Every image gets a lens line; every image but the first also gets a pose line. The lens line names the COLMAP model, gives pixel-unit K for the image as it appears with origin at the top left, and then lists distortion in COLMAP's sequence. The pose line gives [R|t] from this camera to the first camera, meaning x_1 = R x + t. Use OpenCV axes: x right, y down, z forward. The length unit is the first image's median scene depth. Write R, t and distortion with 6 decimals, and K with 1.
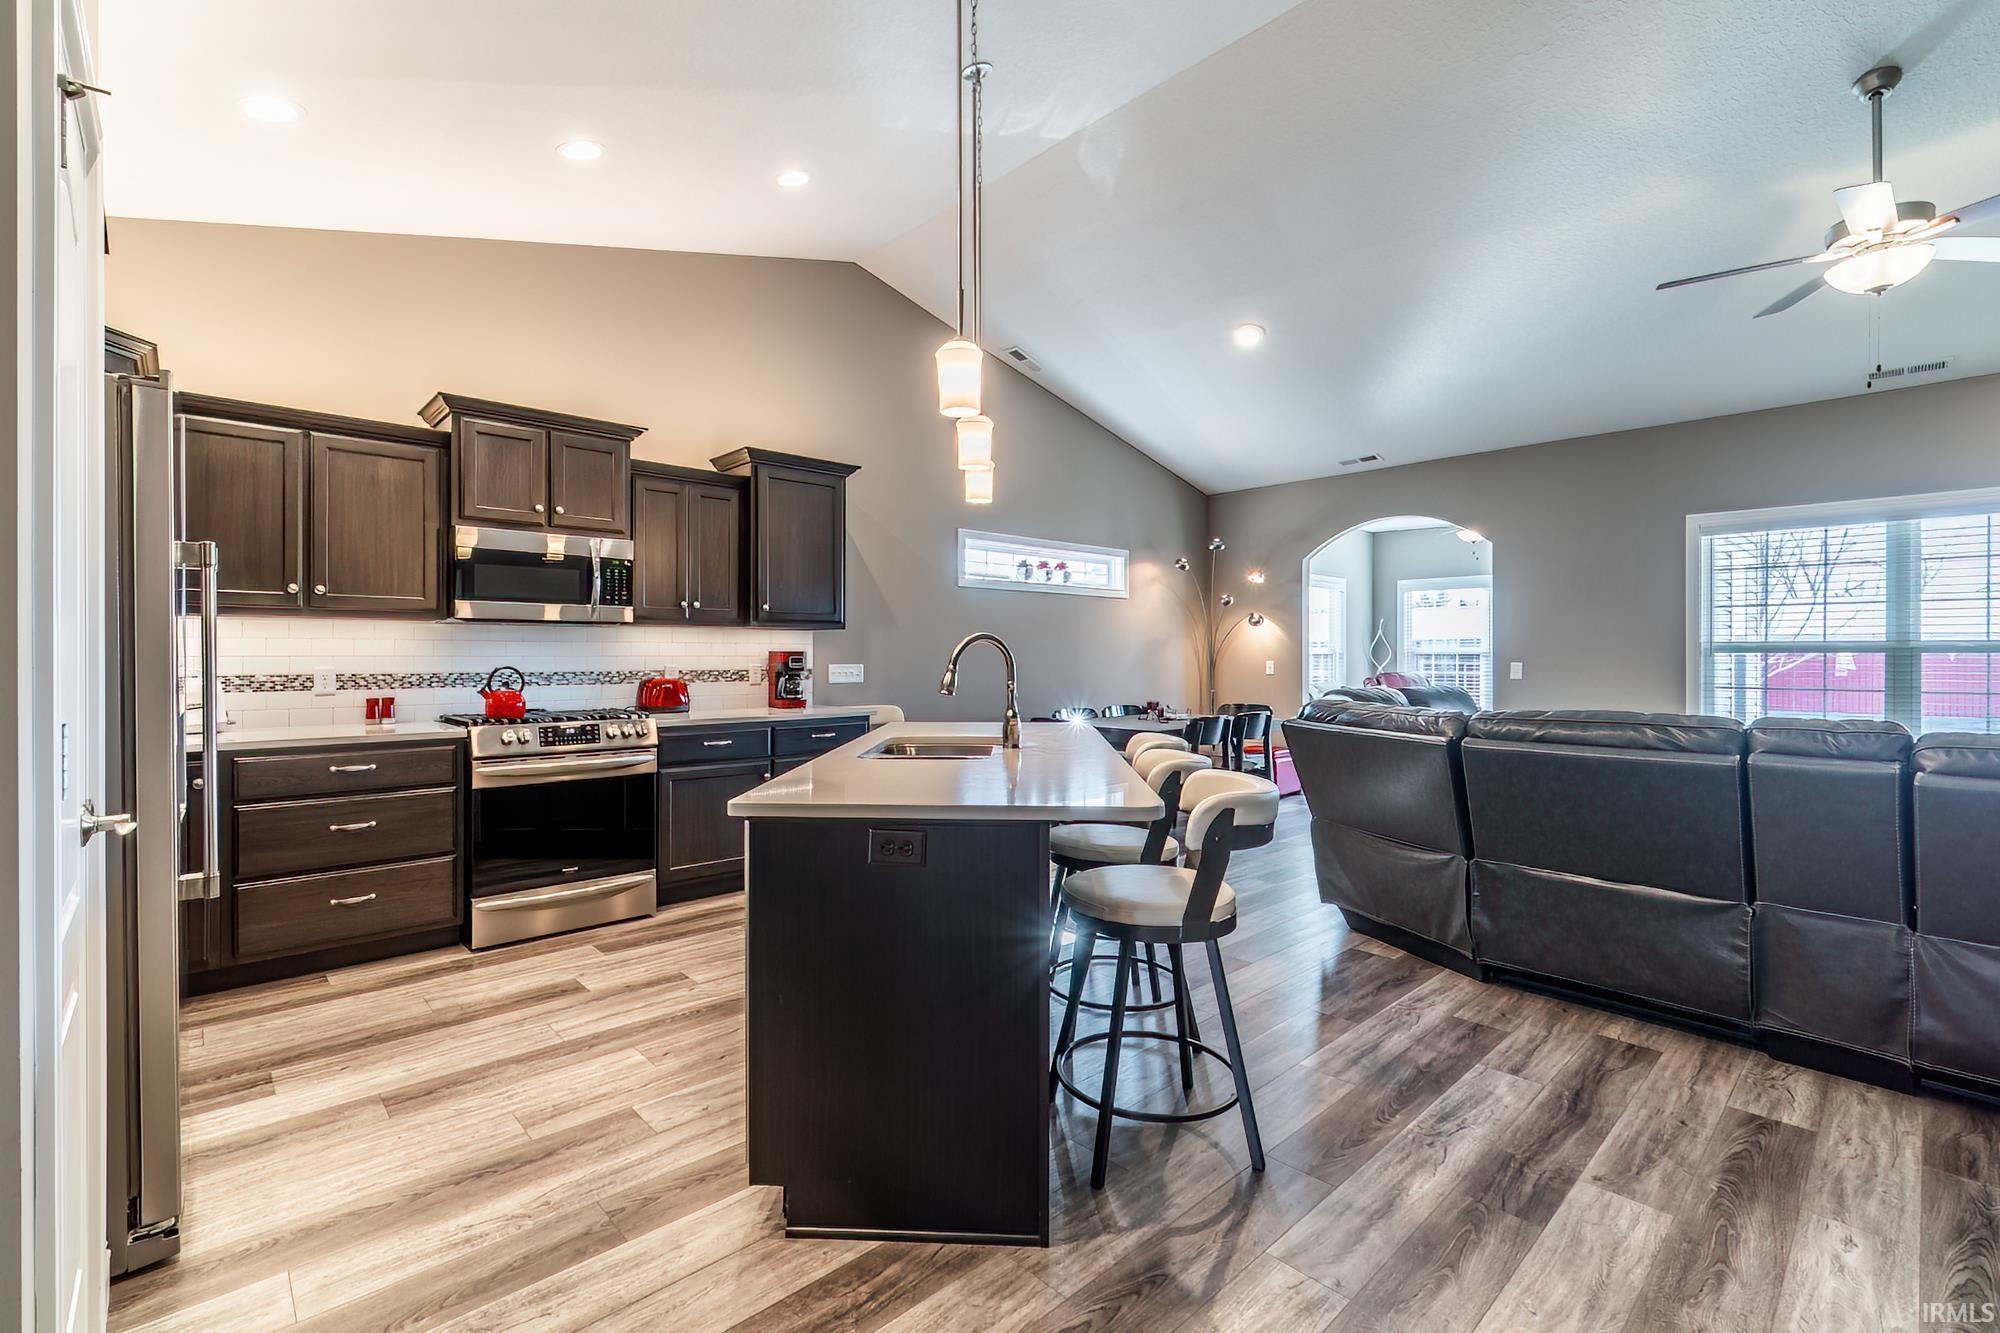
lens RADIAL K [[862.2, 0, 996.6], [0, 862.2, 690.1], [0, 0, 1]] dist [-0.018775, -0.000363]
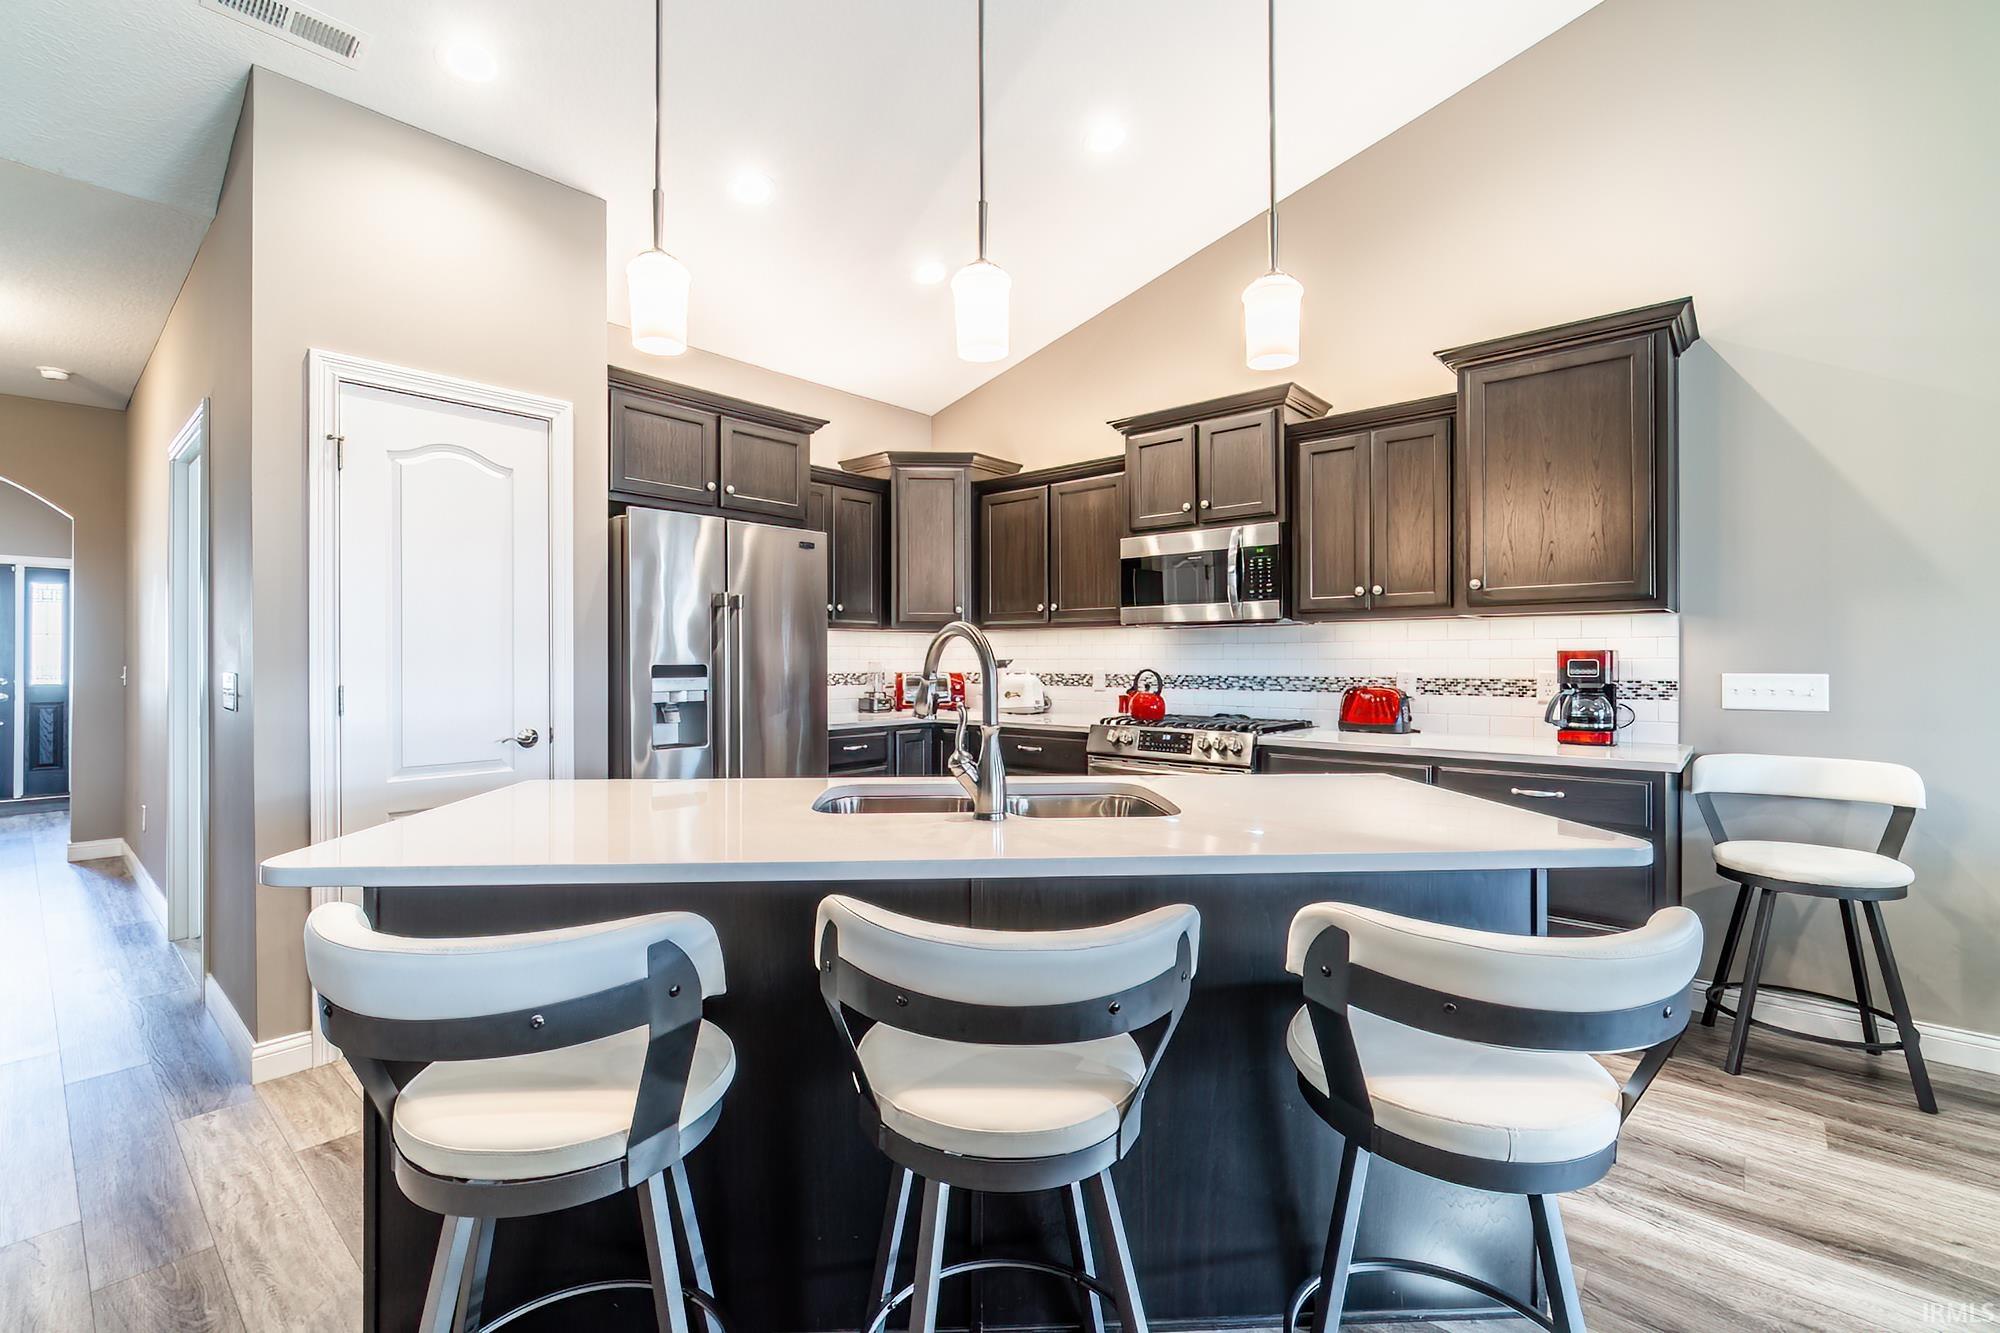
lens RADIAL K [[871.2, 0, 1006.1], [0, 871.2, 656.9], [0, 0, 1]] dist [-0.001818, -0.000157]
pose [[0.114505, -0.006453, -0.993402, 0.333523], [-0.040639, 0.999111, -0.011174, -0.017743], [0.992591, 0.041650, 0.114141, 0.544904]]
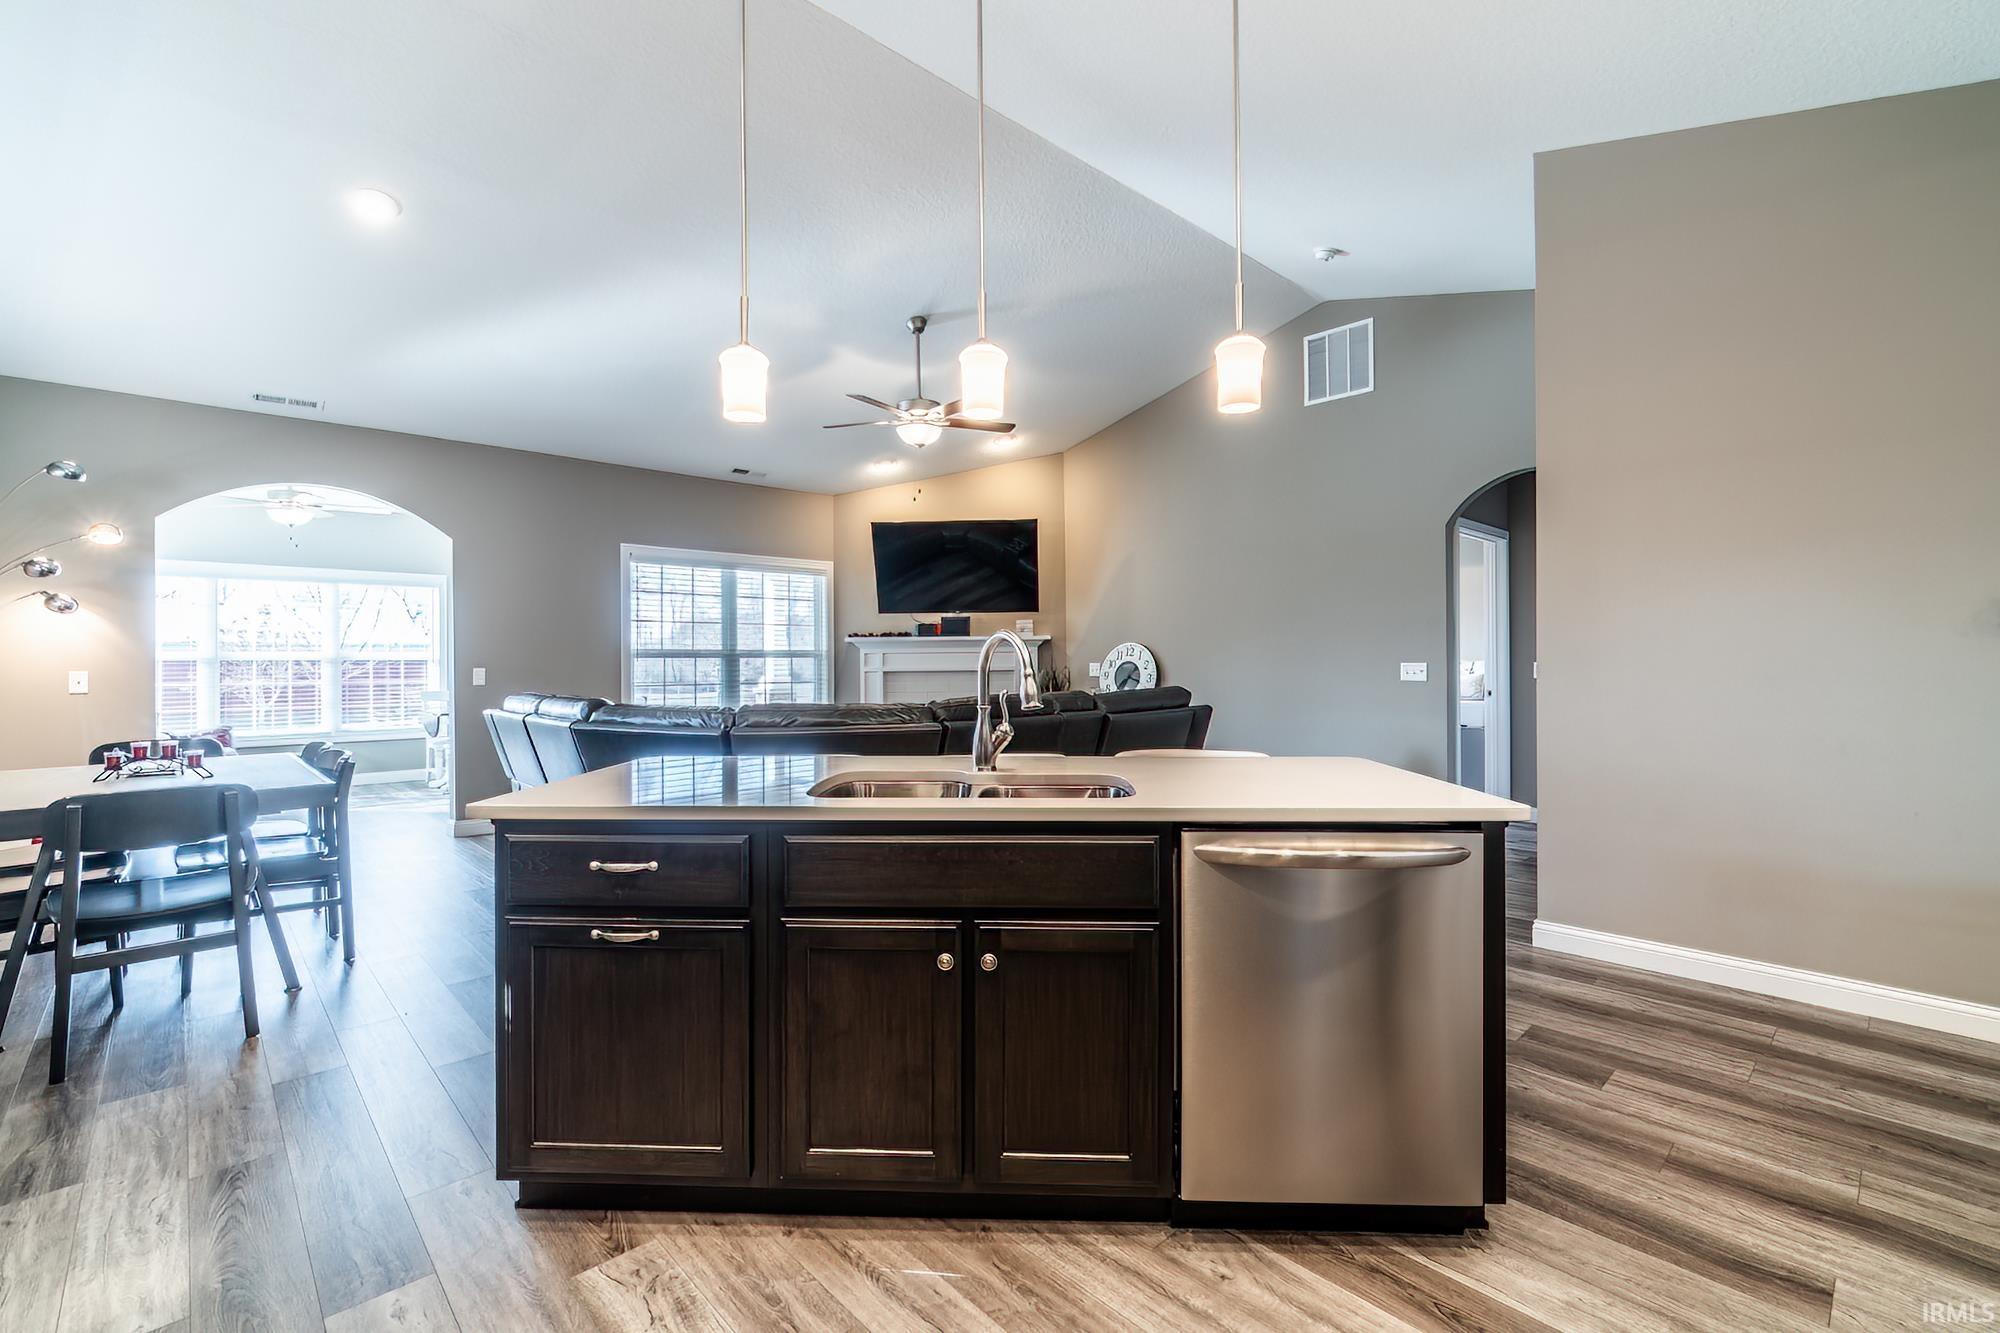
lens RADIAL K [[869.4, 0, 946.9], [0, 869.4, 664.2], [0, 0, 1]] dist [-0.000539, -0.000074]
pose [[0.013914, -0.004877, 0.999891, -0.459916], [0.045816, 0.998941, 0.004235, -0.020627], [-0.998853, 0.045752, 0.014122, 0.588627]]
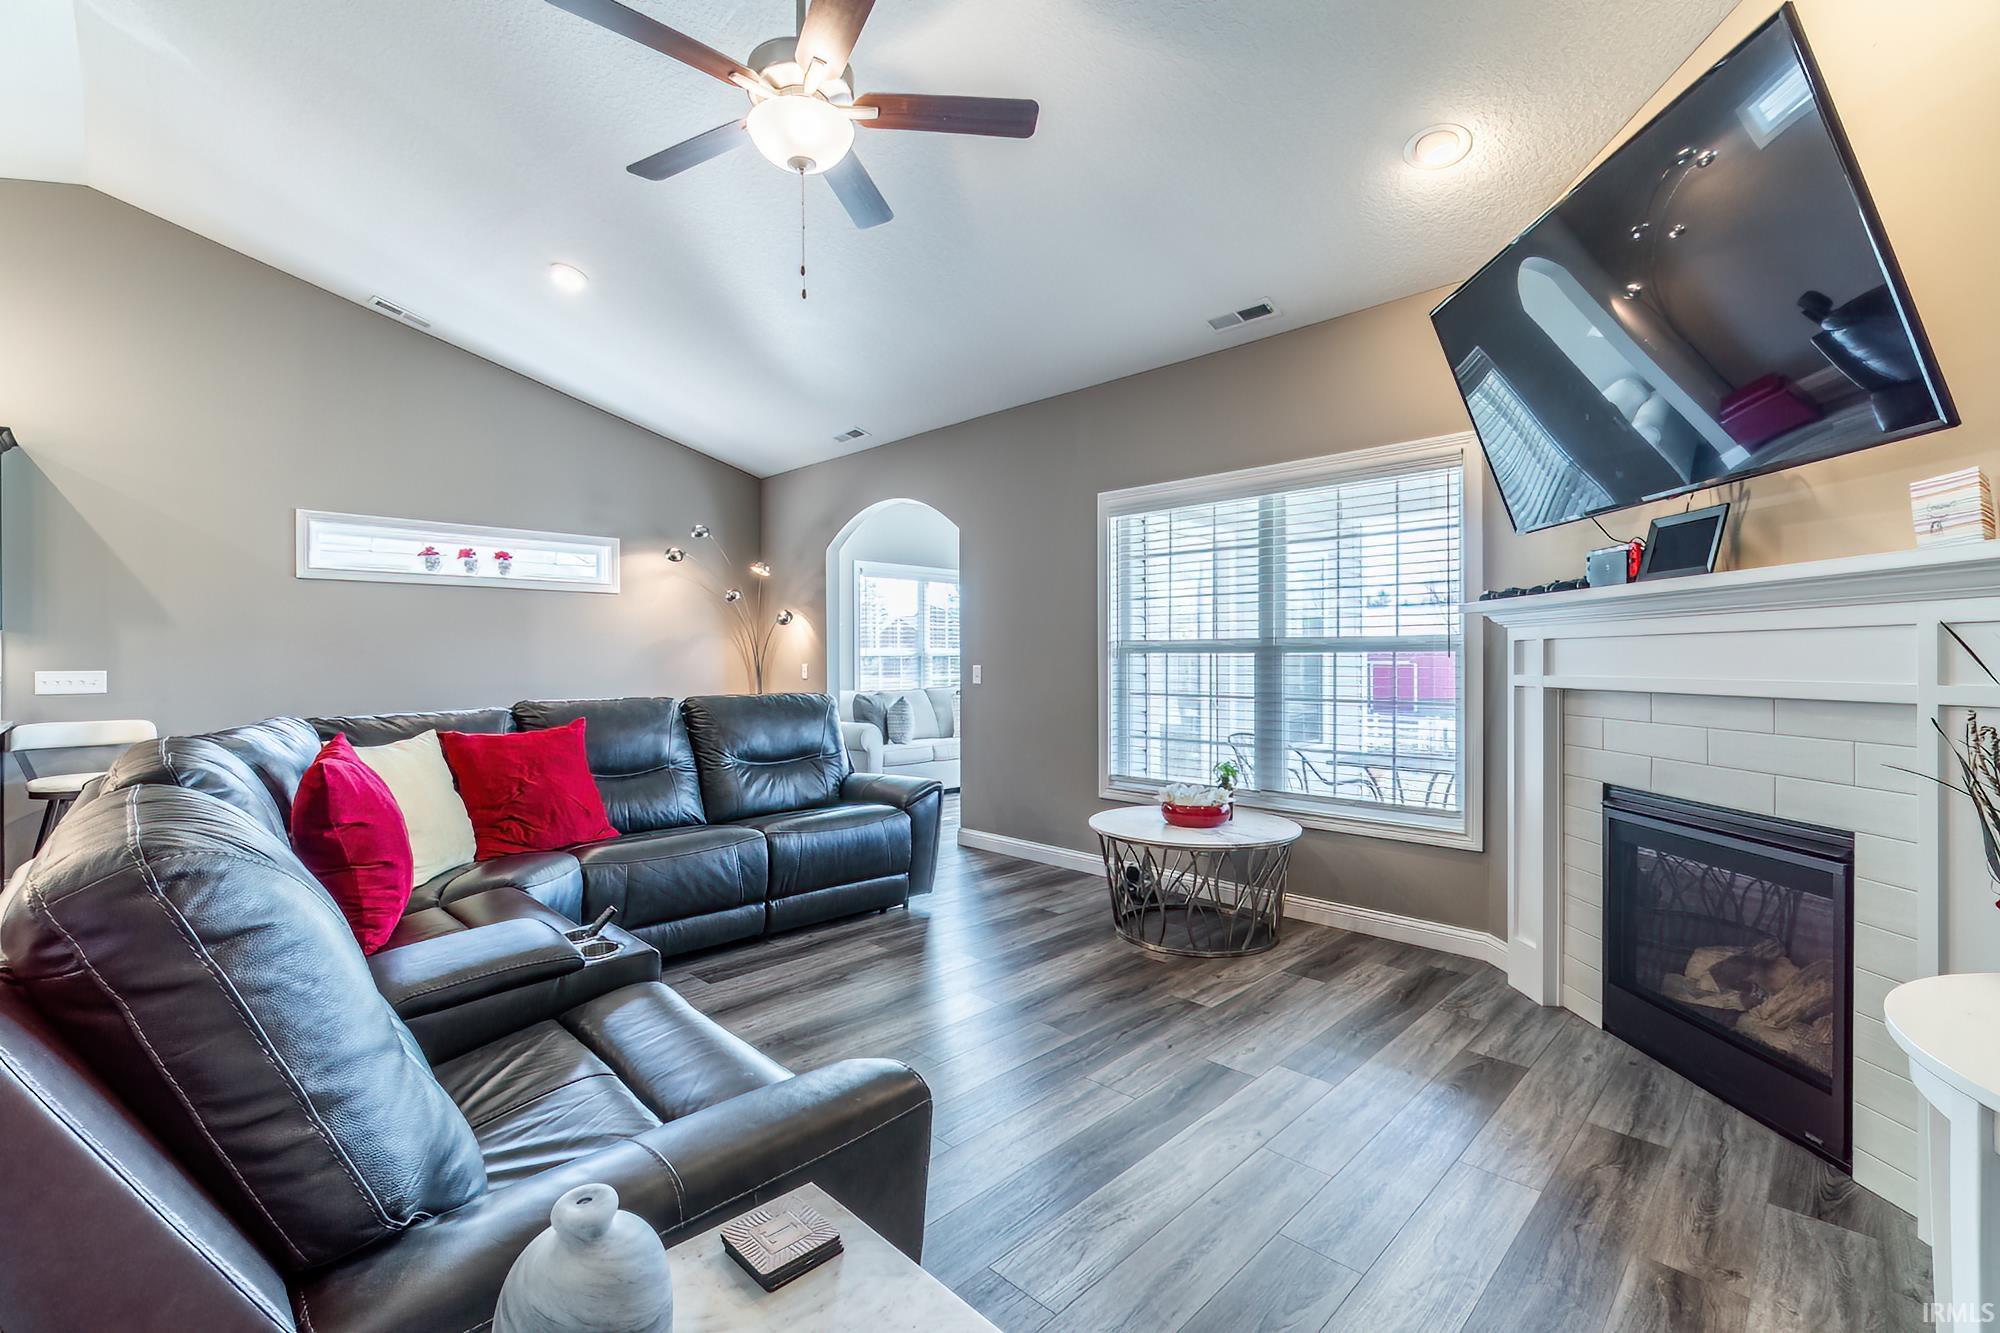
lens RADIAL K [[871.2, 0, 1006.1], [0, 871.2, 656.9], [0, 0, 1]] dist [-0.001818, -0.000157]
pose [[0.998546, -0.004189, 0.053743, 0.750198], [0.006306, 0.999208, -0.039290, -0.007056], [-0.053536, 0.039572, 0.997782, 0.150588]]
